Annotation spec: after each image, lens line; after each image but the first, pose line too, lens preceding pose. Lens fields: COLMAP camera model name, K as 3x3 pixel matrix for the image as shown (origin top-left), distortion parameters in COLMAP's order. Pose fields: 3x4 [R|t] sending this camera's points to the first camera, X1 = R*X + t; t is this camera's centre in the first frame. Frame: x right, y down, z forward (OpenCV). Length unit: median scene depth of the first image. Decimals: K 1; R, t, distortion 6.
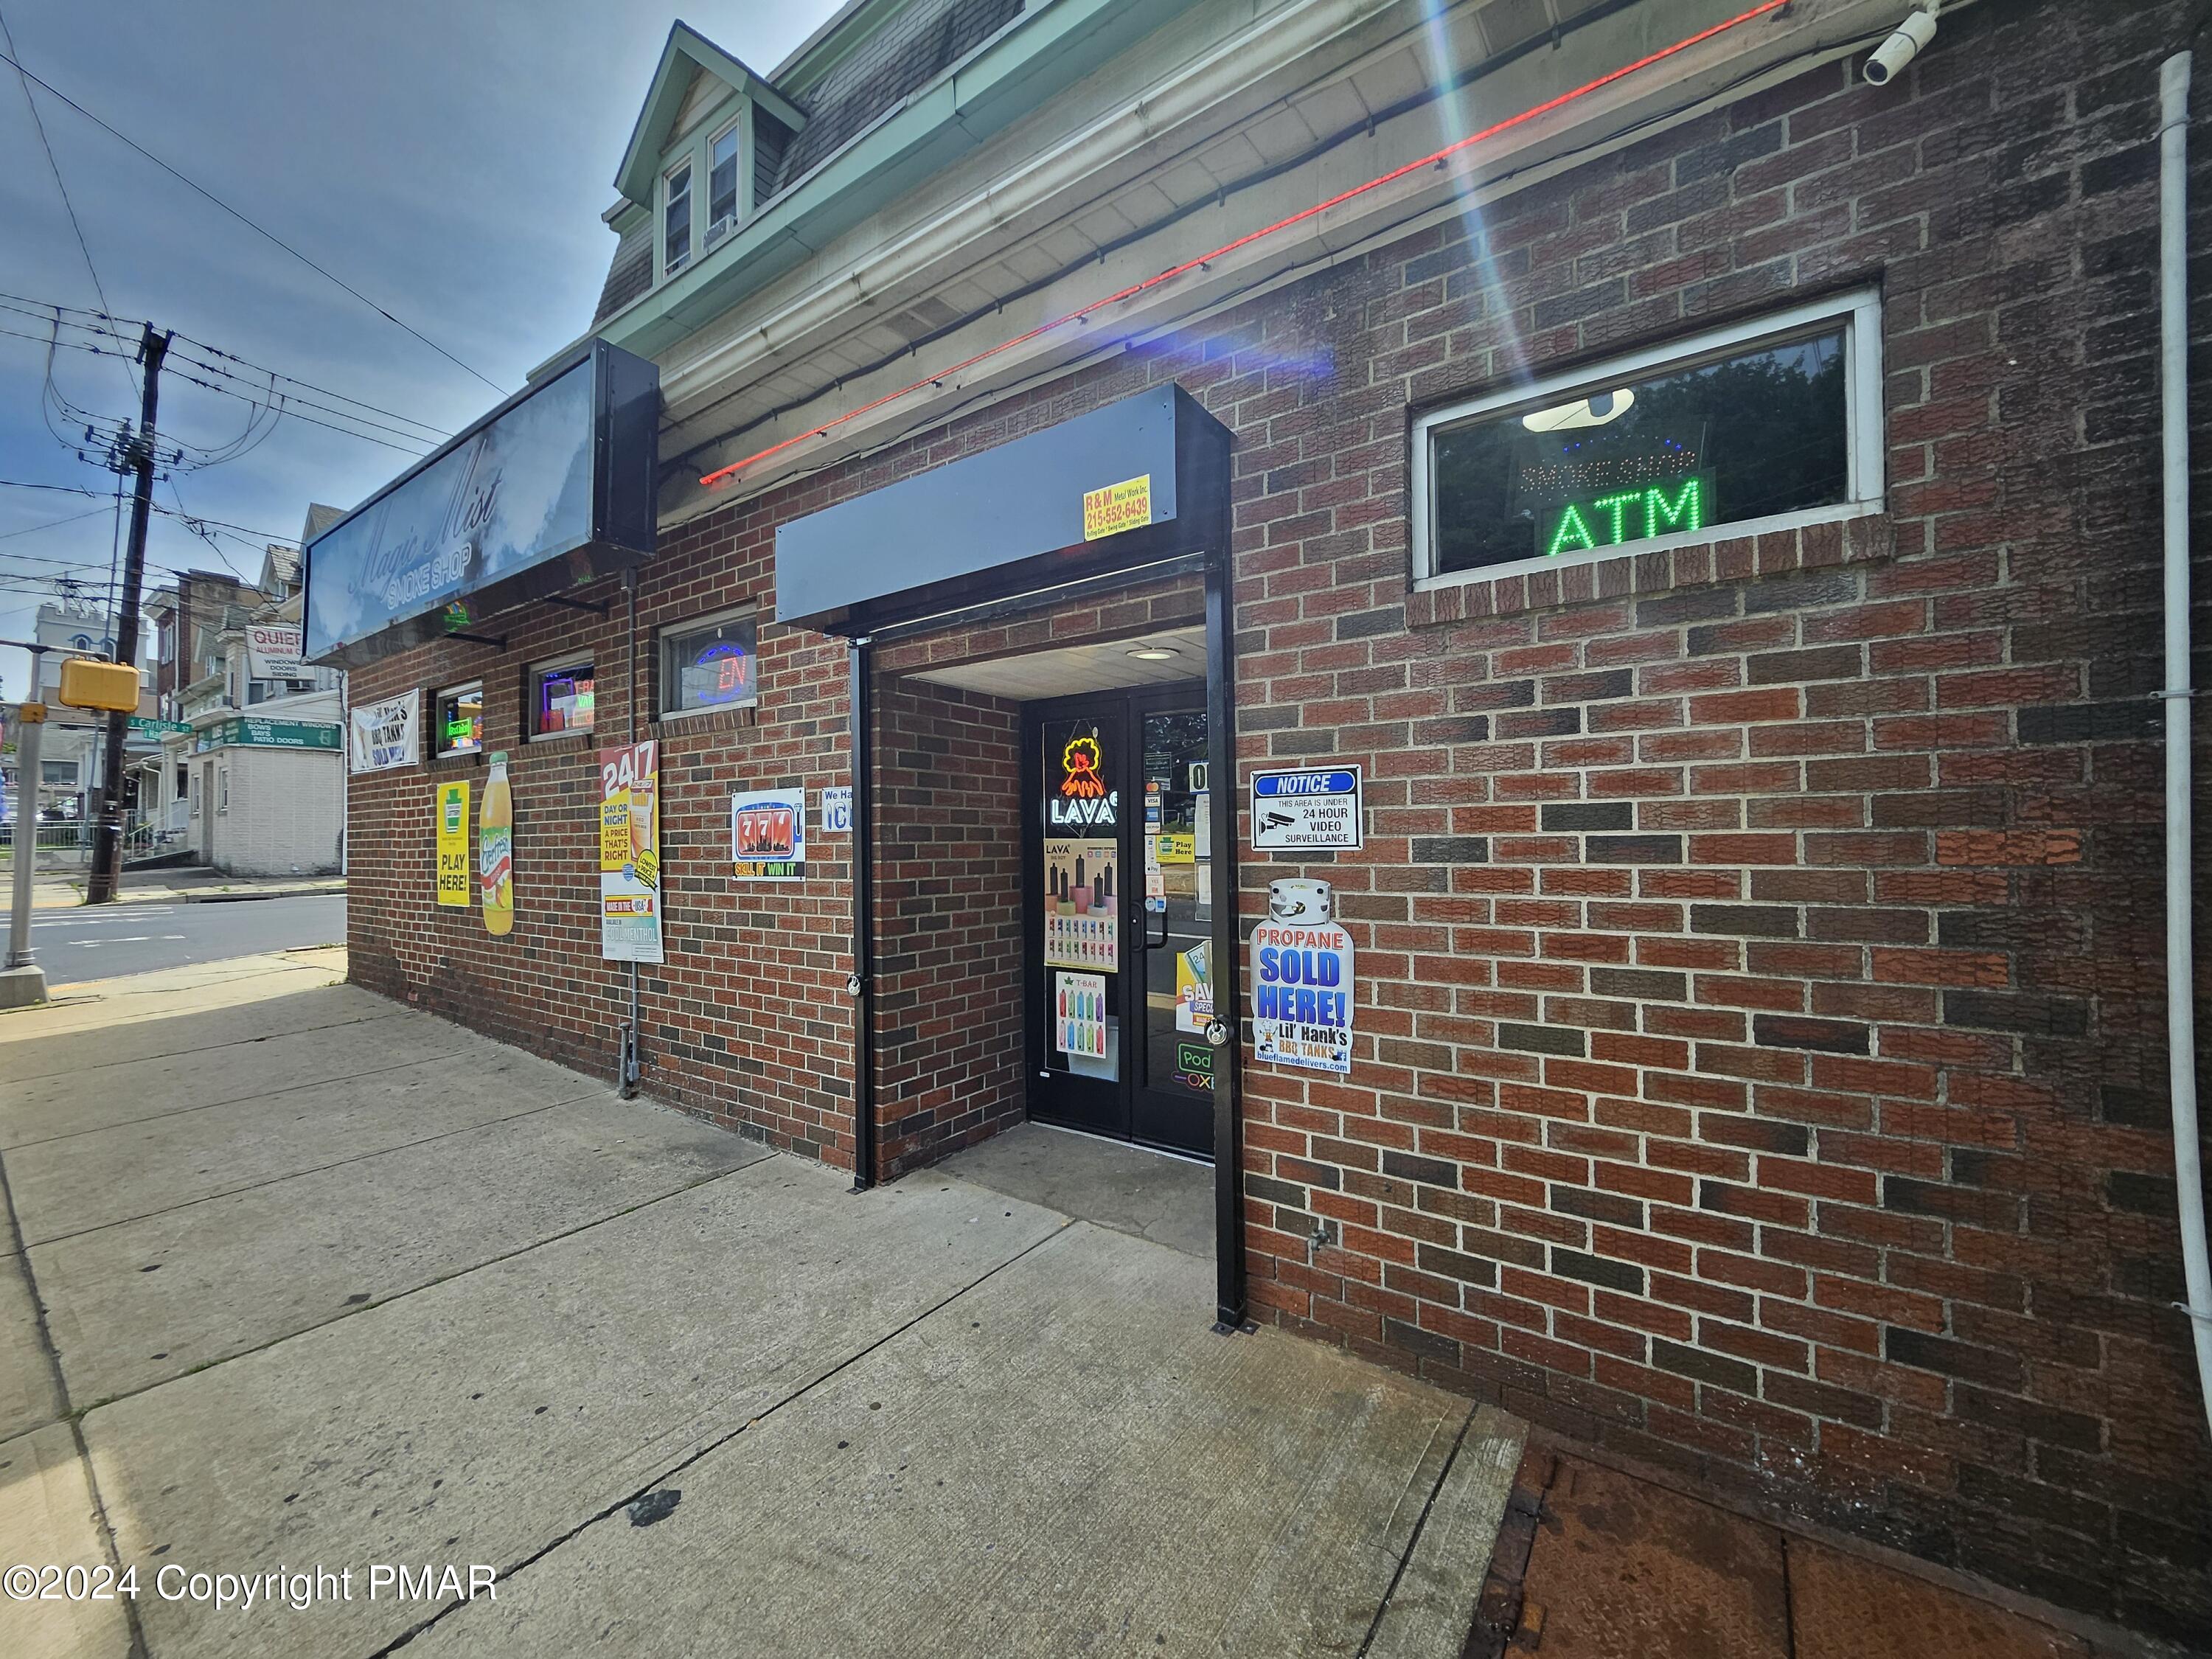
lens RADIAL K [[885.4, 0, 1078.7], [0, 885.4, 830.8], [0, 0, 1]] dist [0.008014, -0.000018]
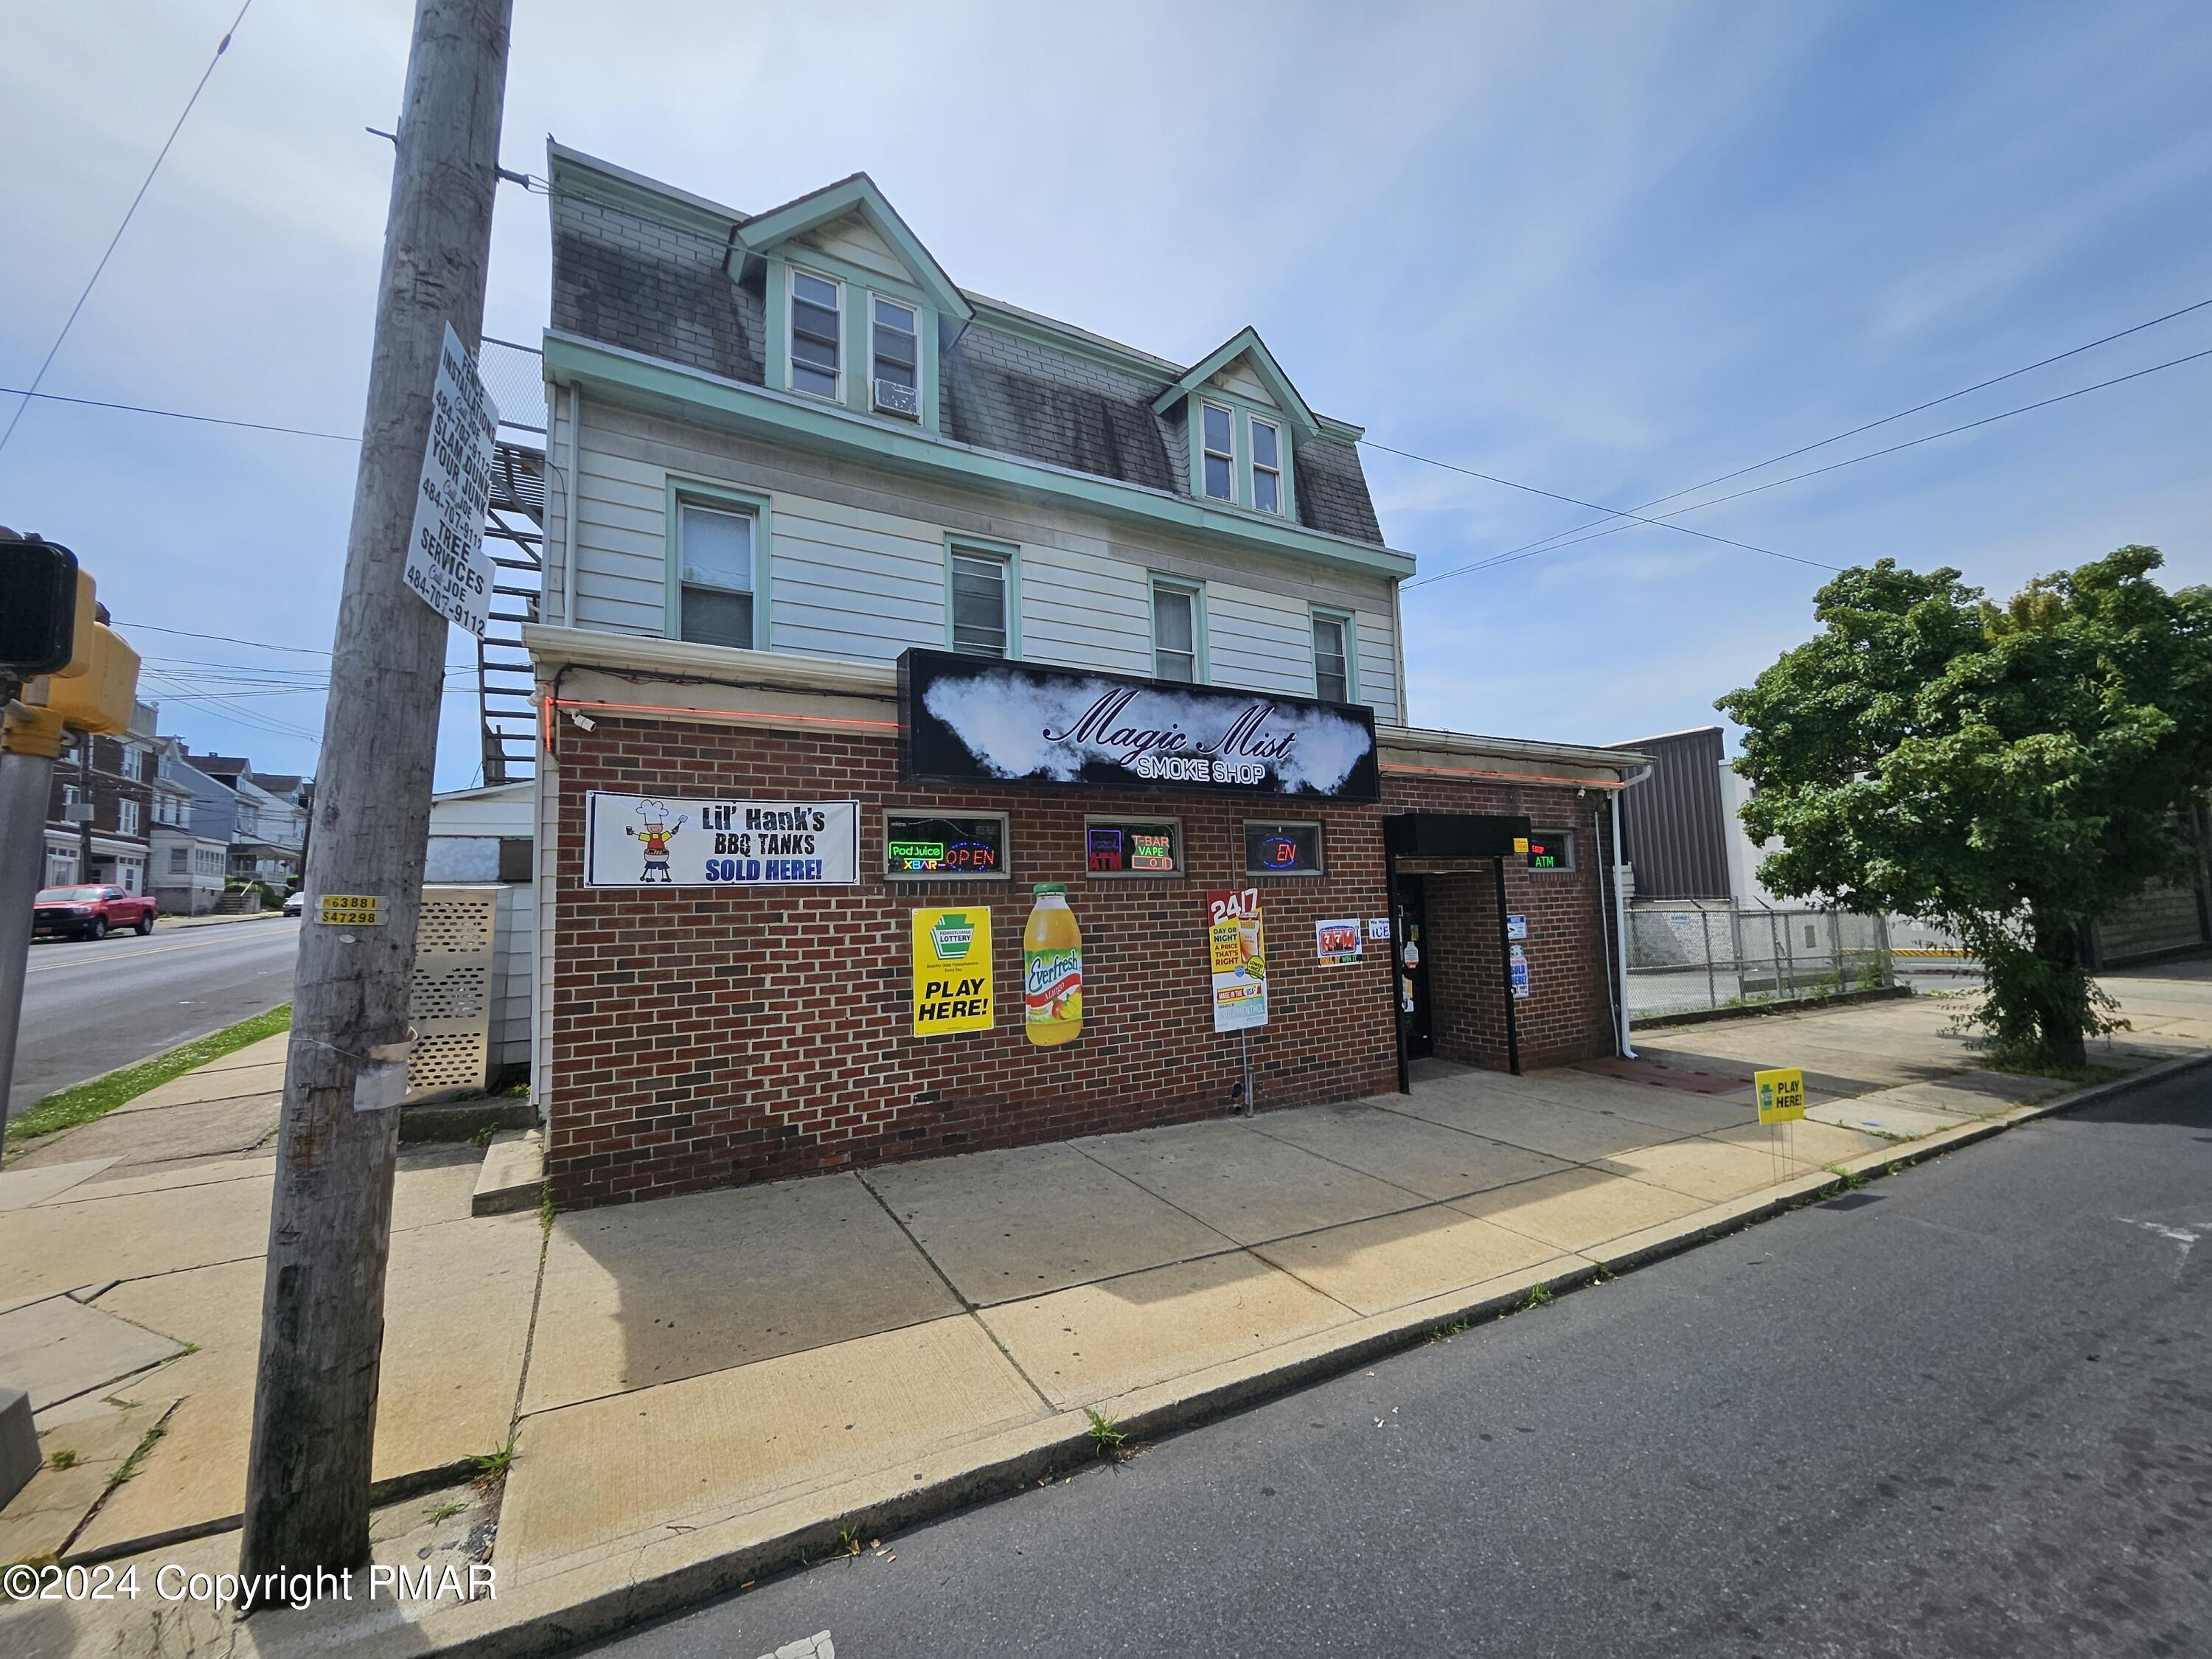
lens RADIAL K [[901.4, 0, 1096.6], [0, 901.4, 828.1], [0, 0, 1]] dist [0.009216, -0.003327]
pose [[0.390481, 0.074905, 0.917559, -2.412448], [0.015145, 0.996027, -0.087756, -0.080041], [-0.920486, 0.048164, 0.387795, 0.695641]]
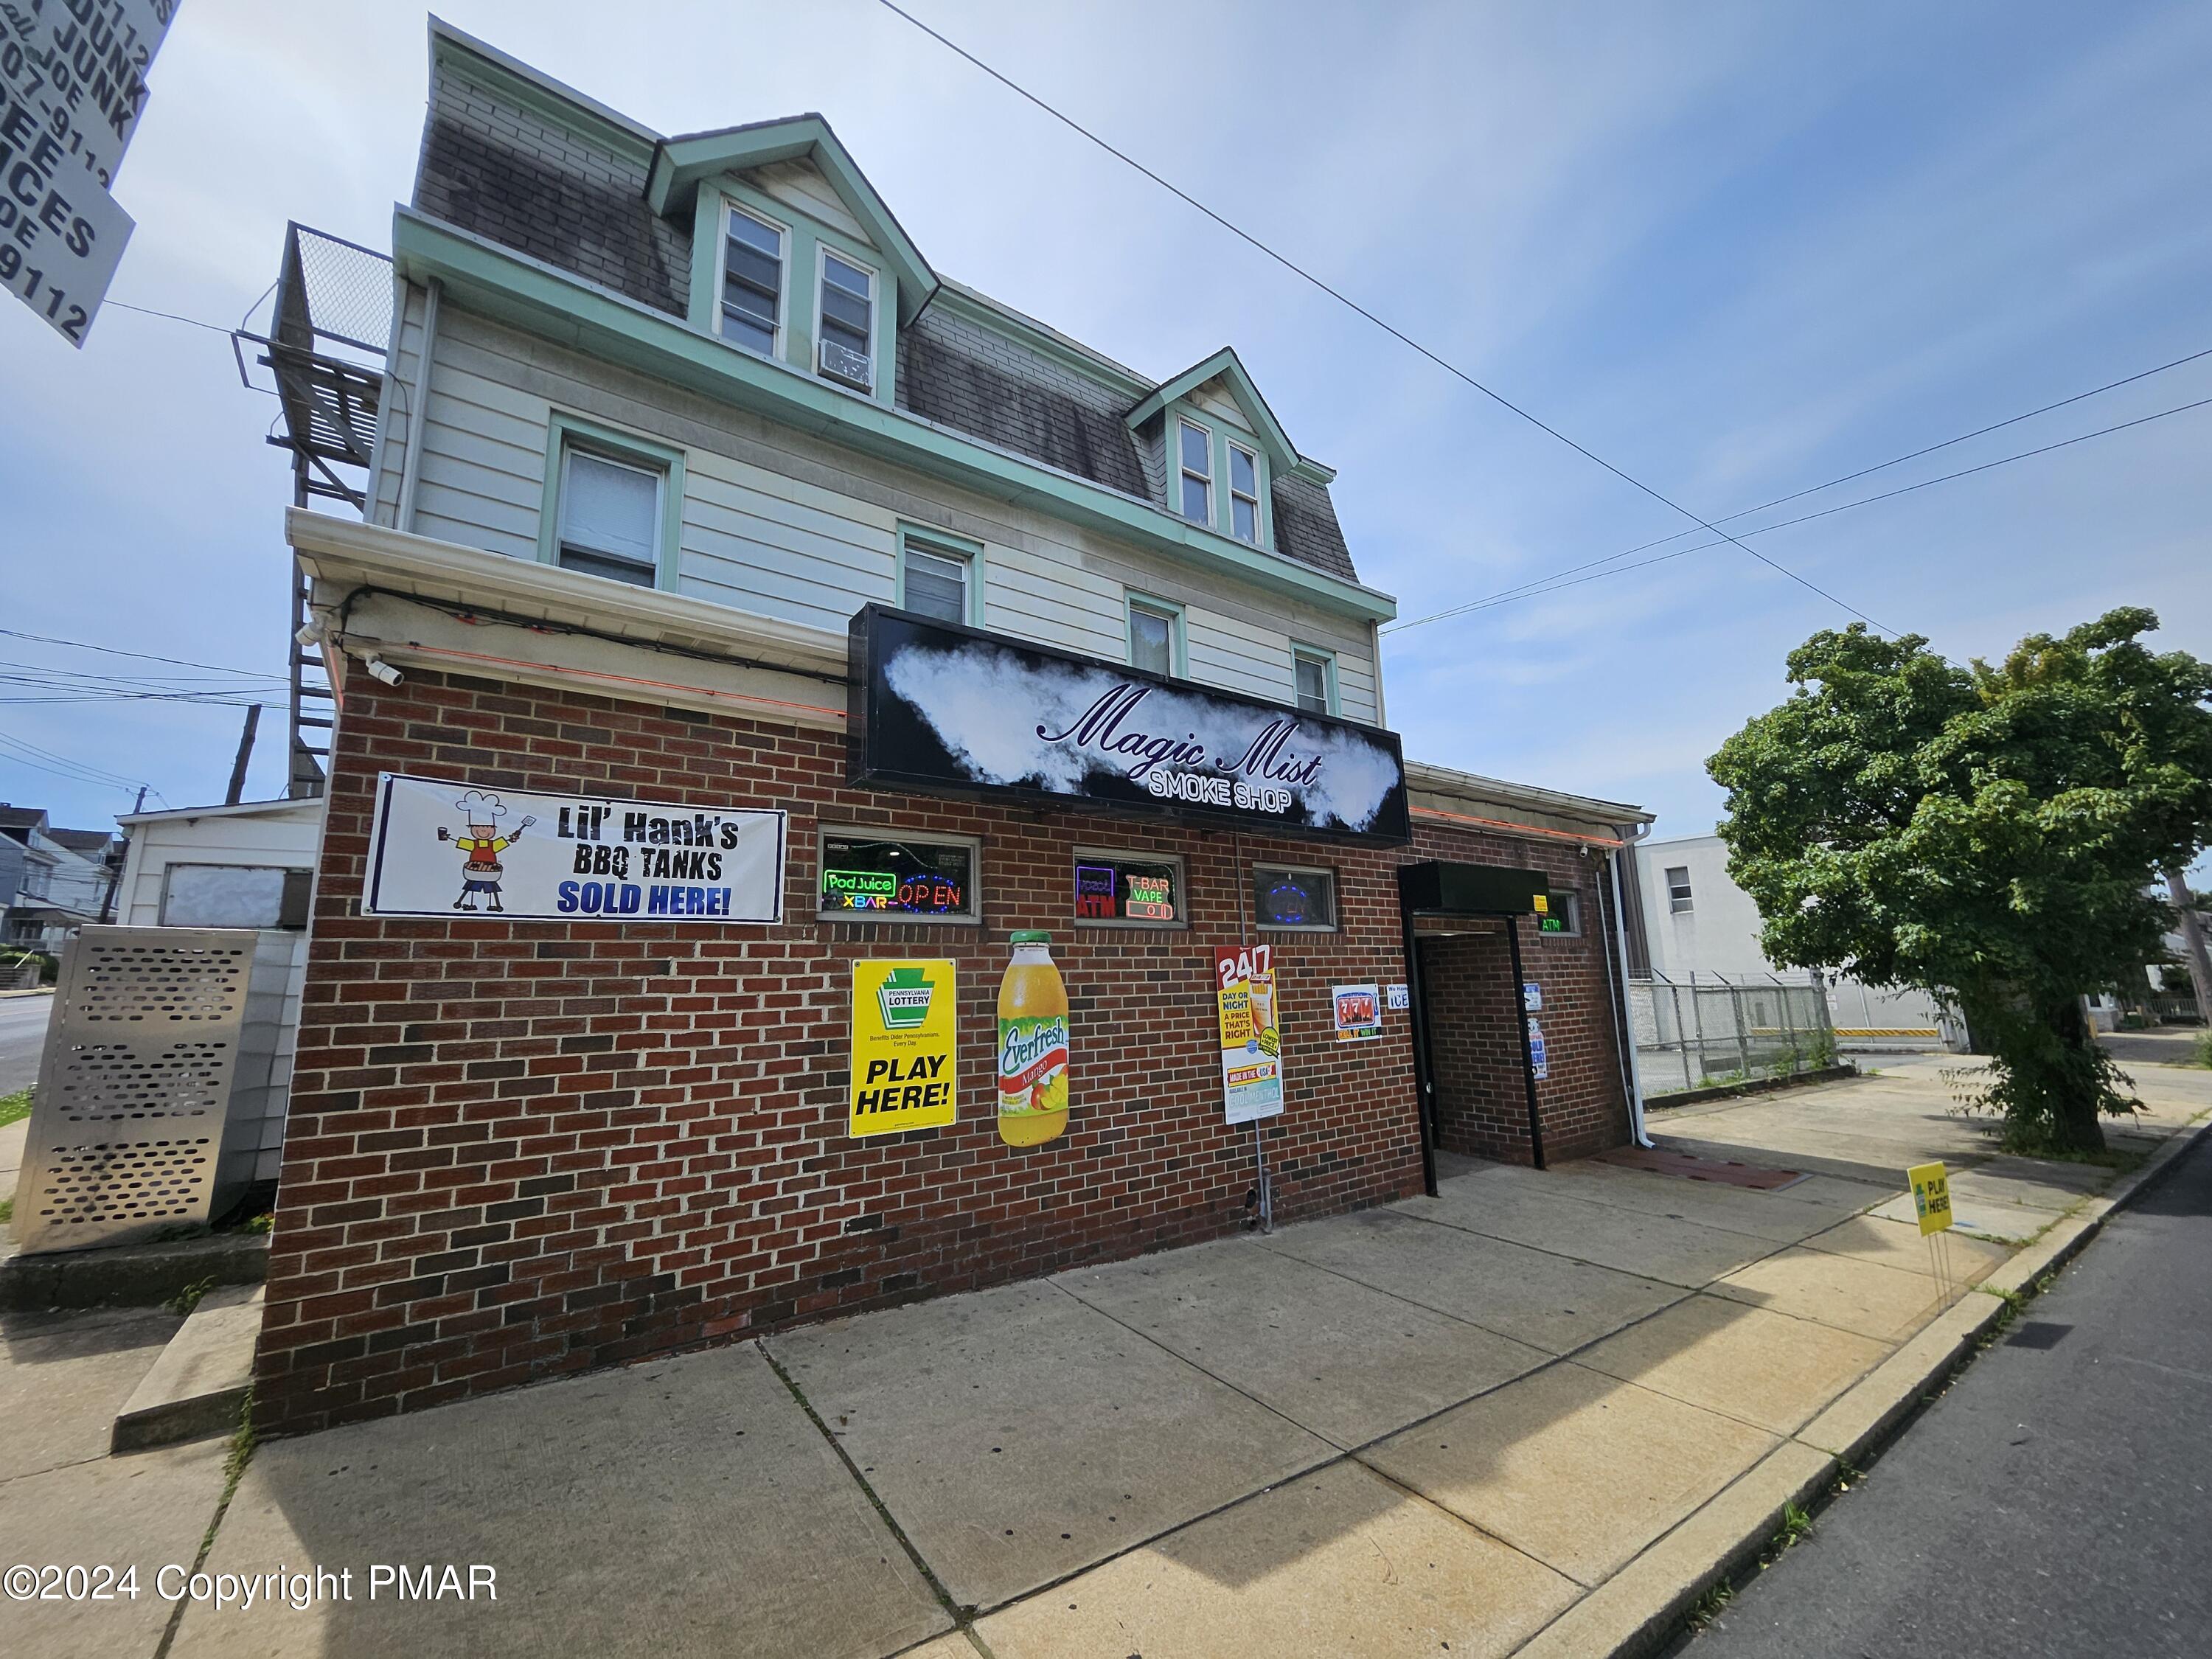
lens RADIAL K [[894.1, 0, 1099.6], [0, 894.1, 822.8], [0, 0, 1]] dist [0.010475, -0.004320]
pose [[0.290007, 0.170709, 0.941676, -2.124800], [0.010348, 0.983346, -0.181450, -0.044498], [-0.956969, 0.062366, 0.283411, 0.952984]]
